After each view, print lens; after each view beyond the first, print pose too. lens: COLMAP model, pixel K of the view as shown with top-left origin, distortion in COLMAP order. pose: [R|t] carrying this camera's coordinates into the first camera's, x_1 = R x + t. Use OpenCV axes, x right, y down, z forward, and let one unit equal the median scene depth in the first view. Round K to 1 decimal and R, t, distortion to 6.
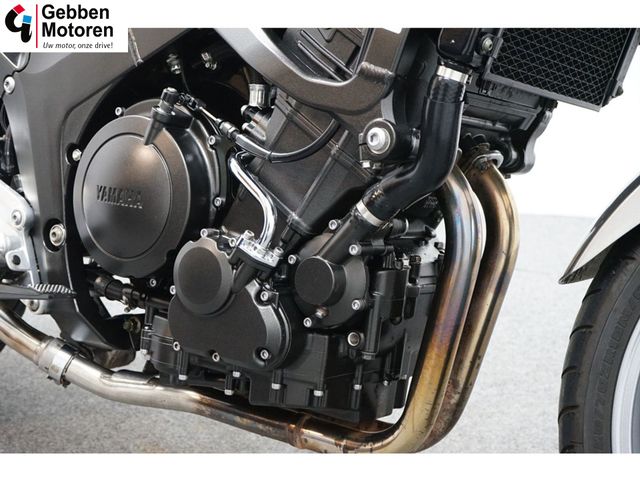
lens RADIAL K [[1007.0, 0, 330.4], [0, 1007.0, 253.3], [0, 0, 1]] dist [0.007221, 0.000000]
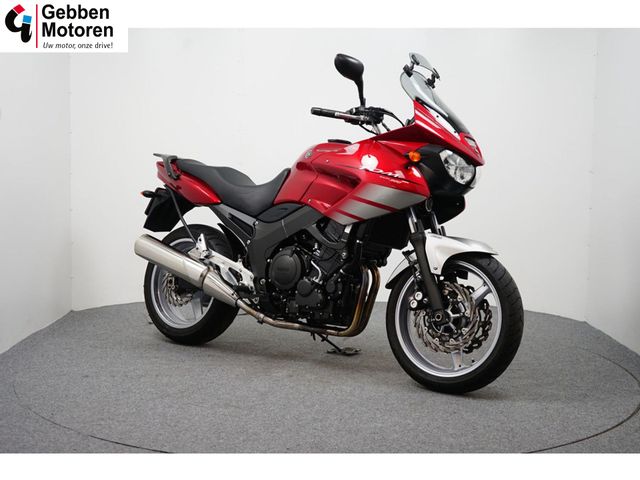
lens RADIAL K [[924.8, 0, 319.2], [0, 924.8, 240.3], [0, 0, 1]] dist [0.031720, 0.000000]
pose [[0.999548, 0.007416, -0.029122, 0.043058], [-0.011950, 0.987246, -0.158751, 0.389914], [0.027573, 0.159027, 0.986889, -2.528847]]
